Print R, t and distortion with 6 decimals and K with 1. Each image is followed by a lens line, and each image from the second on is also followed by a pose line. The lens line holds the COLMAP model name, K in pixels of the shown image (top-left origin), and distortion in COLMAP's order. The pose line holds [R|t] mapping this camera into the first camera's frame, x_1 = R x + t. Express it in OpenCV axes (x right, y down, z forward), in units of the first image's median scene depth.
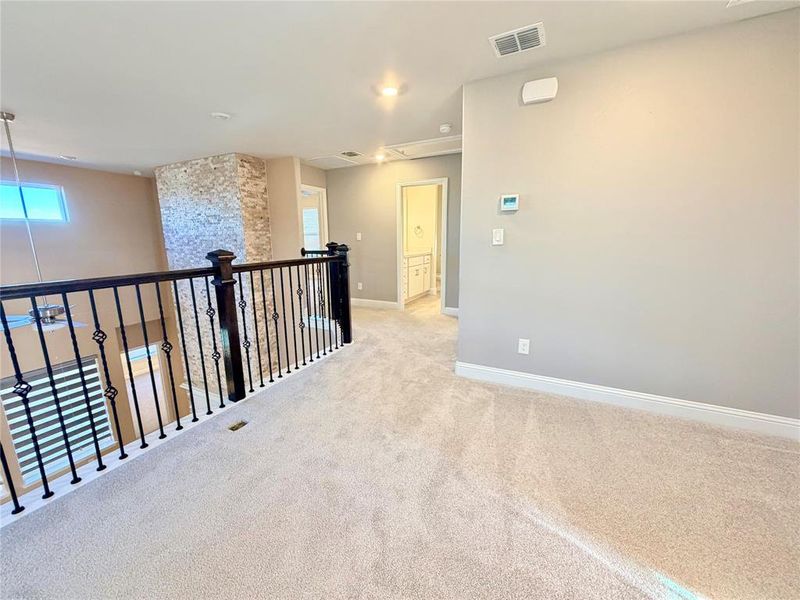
lens RADIAL K [[320.9, 0, 397.0], [0, 320.9, 302.0], [0, 0, 1]] dist [0.004234, -0.001178]
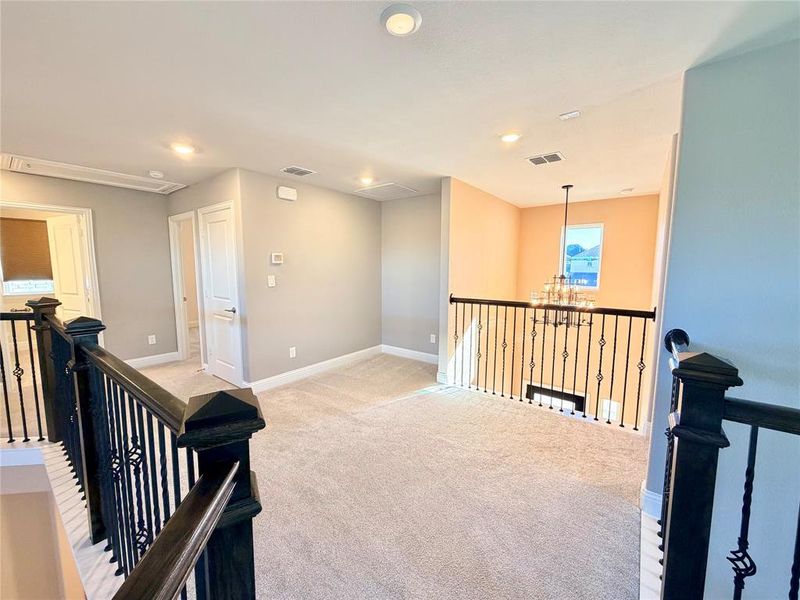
lens RADIAL K [[320.9, 0, 398.8], [0, 320.9, 301.1], [0, 0, 1]] dist [0.004234, -0.001178]
pose [[0.190448, -0.095135, 0.977077, -1.024600], [0.188115, 0.980386, 0.058790, -0.098795], [-0.963505, 0.172606, 0.204608, 0.192916]]
